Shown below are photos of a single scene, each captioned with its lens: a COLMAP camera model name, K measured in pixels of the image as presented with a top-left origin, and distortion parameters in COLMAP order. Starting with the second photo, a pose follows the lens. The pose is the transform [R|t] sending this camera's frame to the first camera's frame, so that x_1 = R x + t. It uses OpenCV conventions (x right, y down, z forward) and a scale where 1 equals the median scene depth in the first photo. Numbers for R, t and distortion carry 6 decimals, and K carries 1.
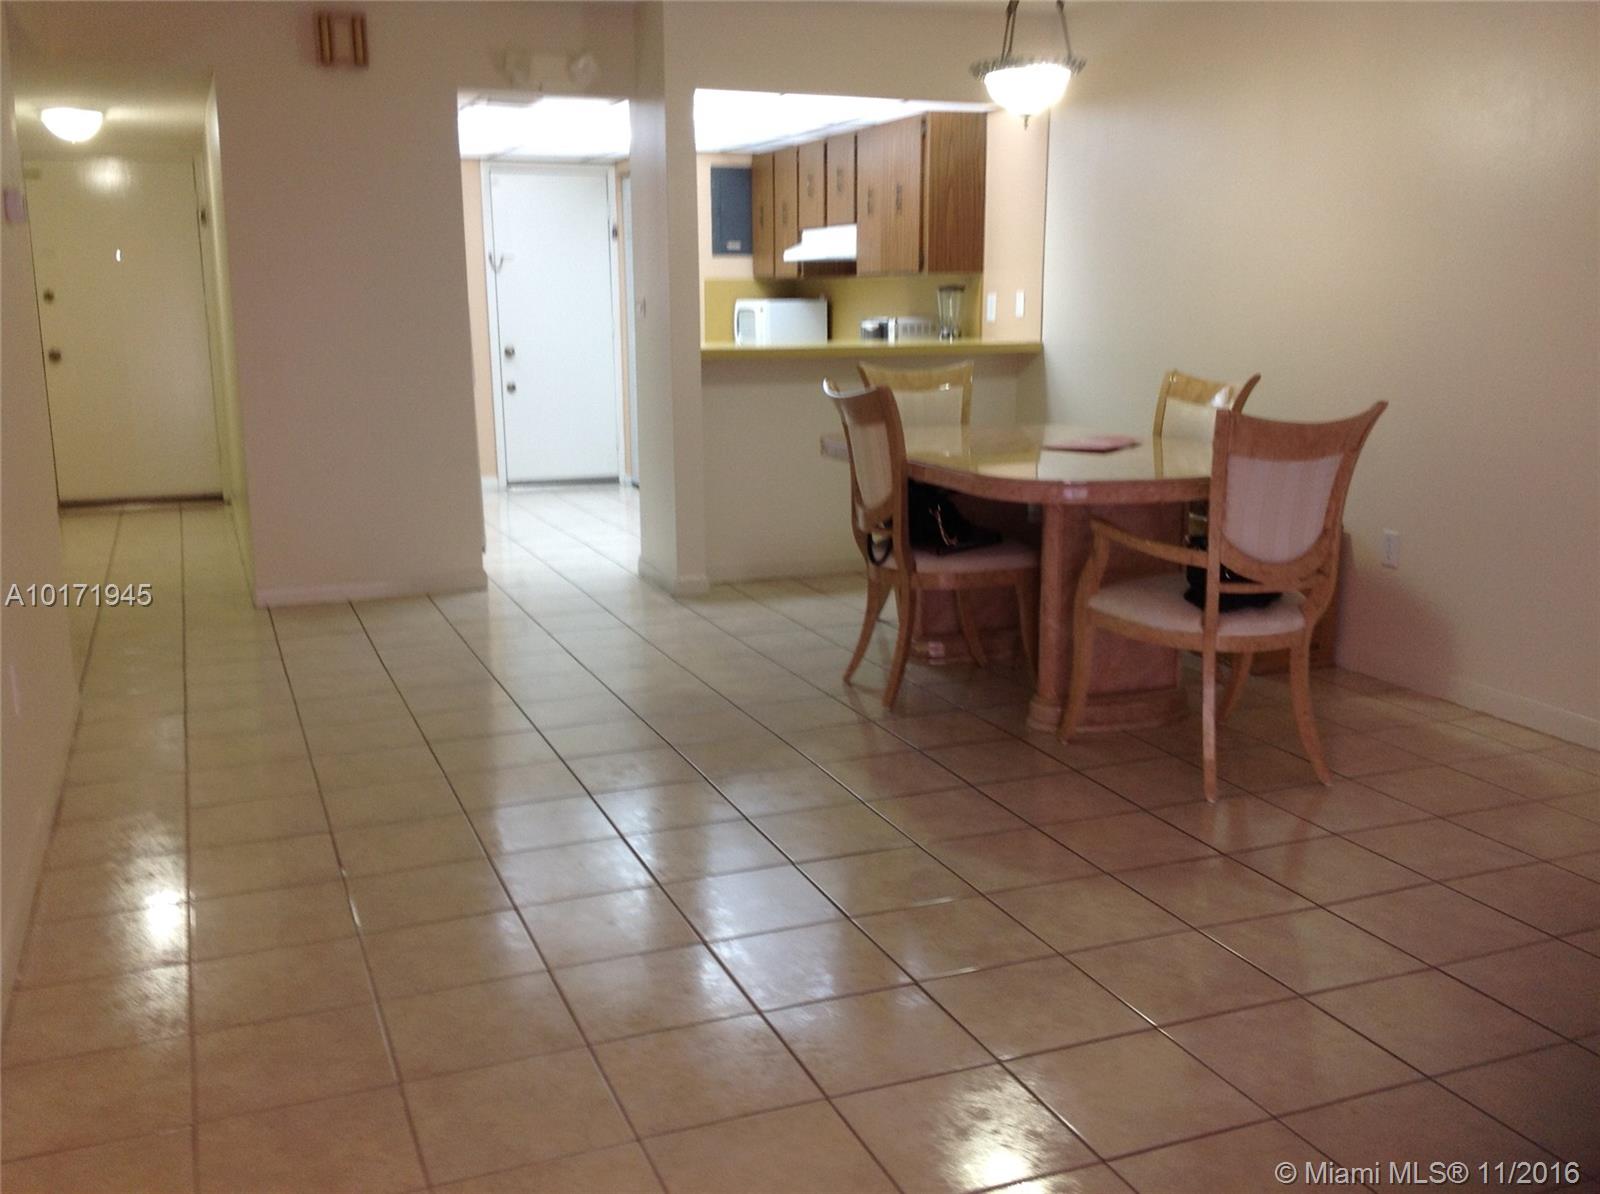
lens RADIAL K [[1510.4, 0, 773.2], [0, 1510.4, 602.0], [0, 0, 1]] dist [0.111032, -0.184382]
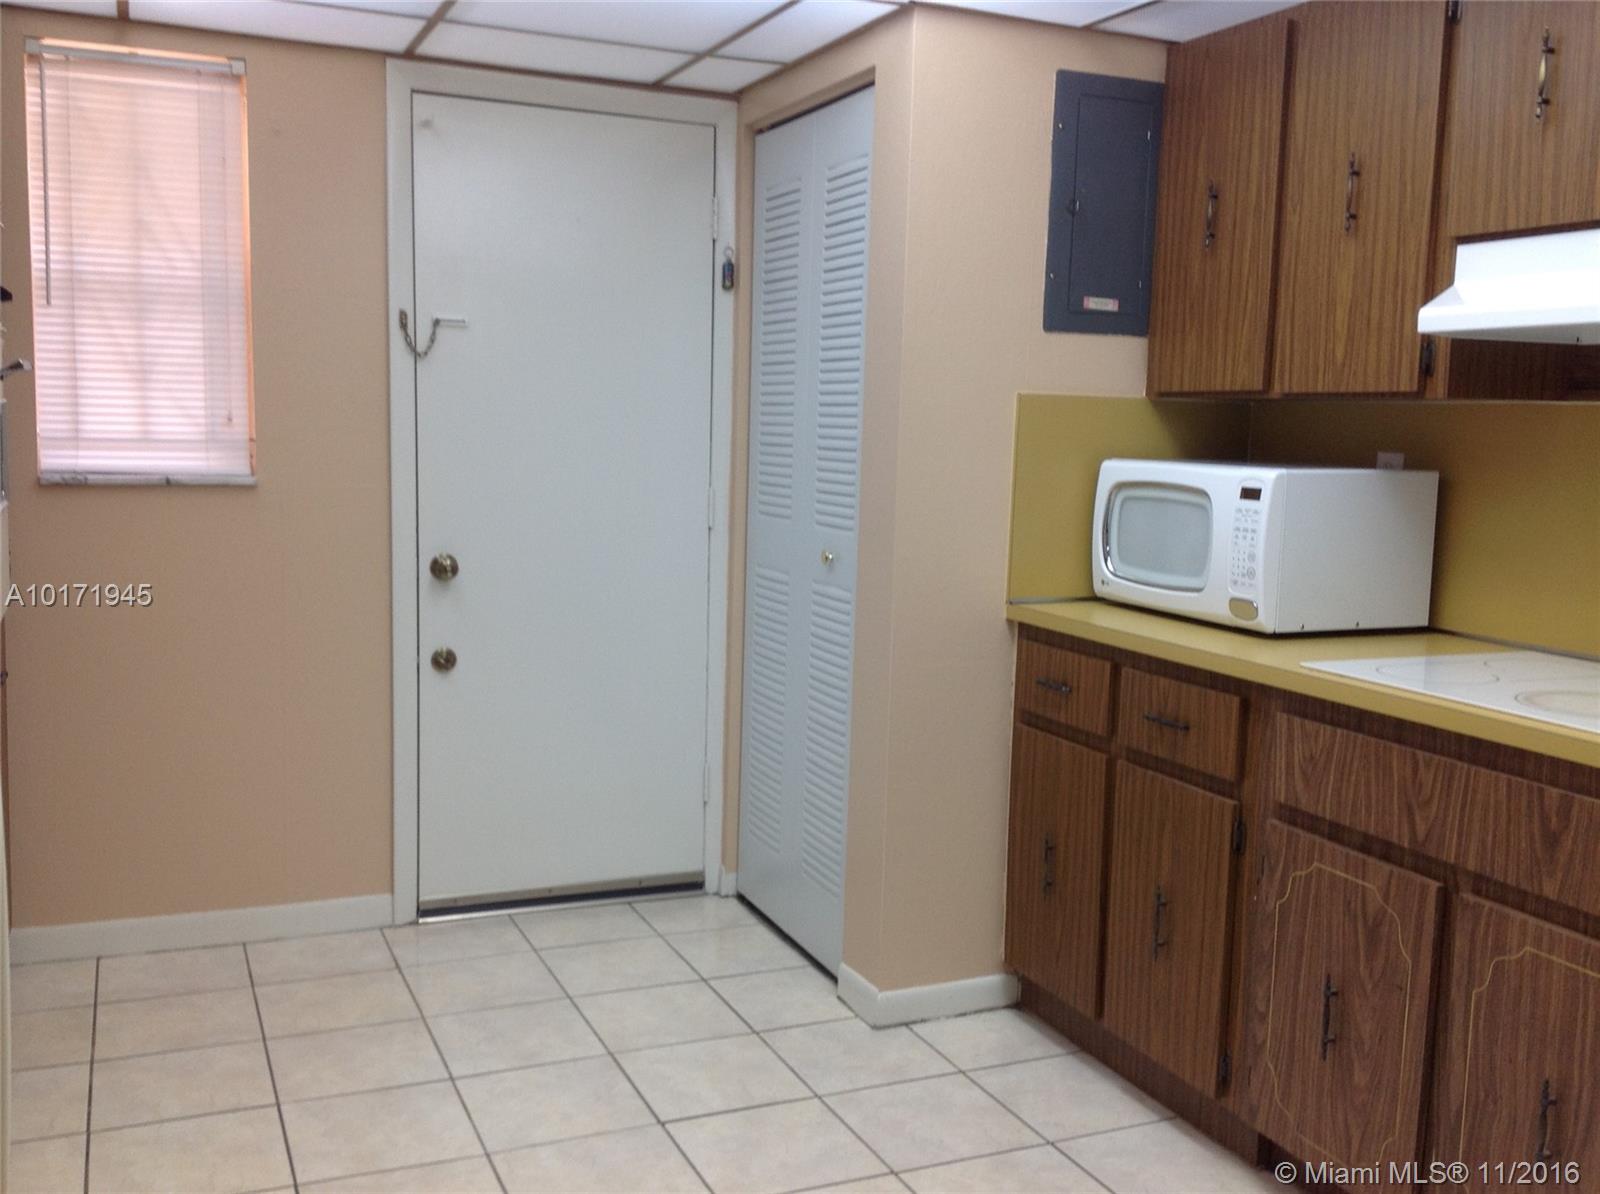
lens RADIAL K [[1543.5, 0, 804.6], [0, 1543.5, 615.5], [0, 0, 1]] dist [0.090453, -0.178778]
pose [[0.997520, 0.030085, 0.063631, -0.110067], [-0.024365, 0.995749, -0.088833, -0.122977], [-0.066033, 0.087062, 0.994012, 0.622496]]
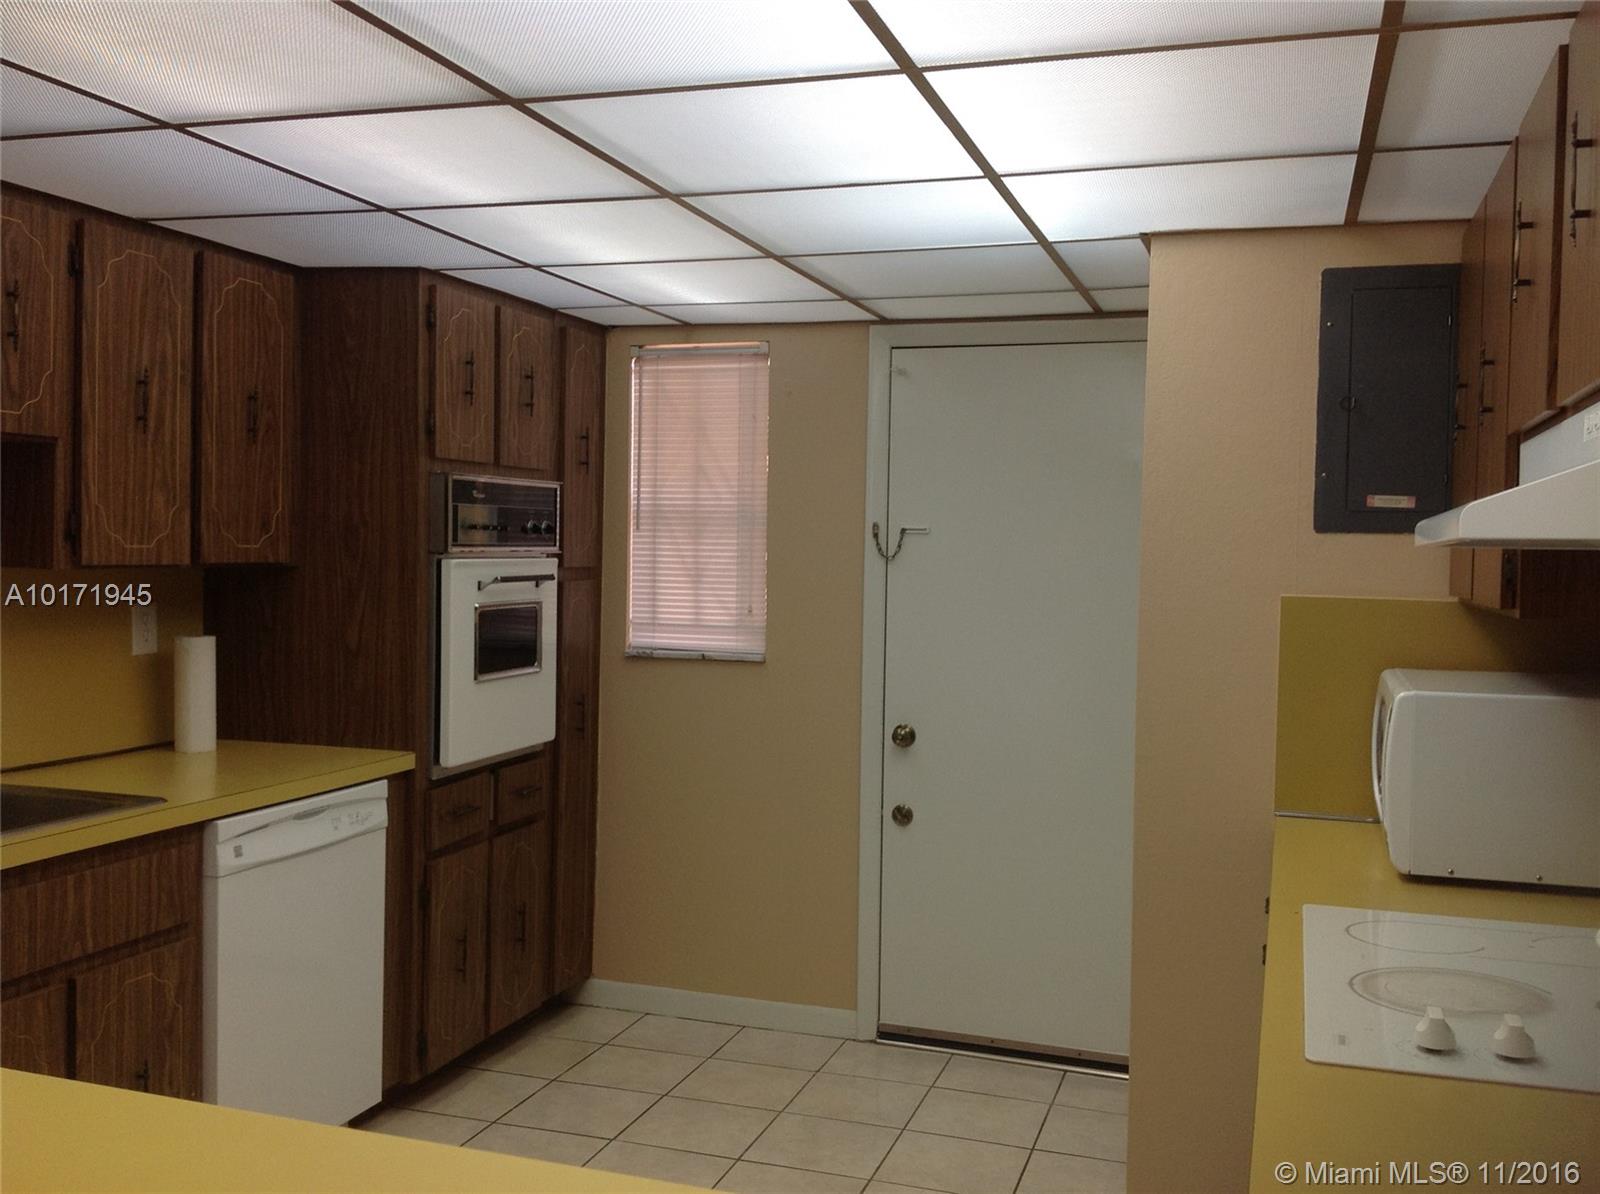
lens RADIAL K [[1510.4, 0, 773.2], [0, 1510.4, 602.0], [0, 0, 1]] dist [0.111032, -0.184382]
pose [[0.779880, 0.046517, -0.624199, 0.073891], [-0.161921, 0.978283, -0.129401, -0.142202], [0.604623, 0.201988, 0.770475, 0.638334]]
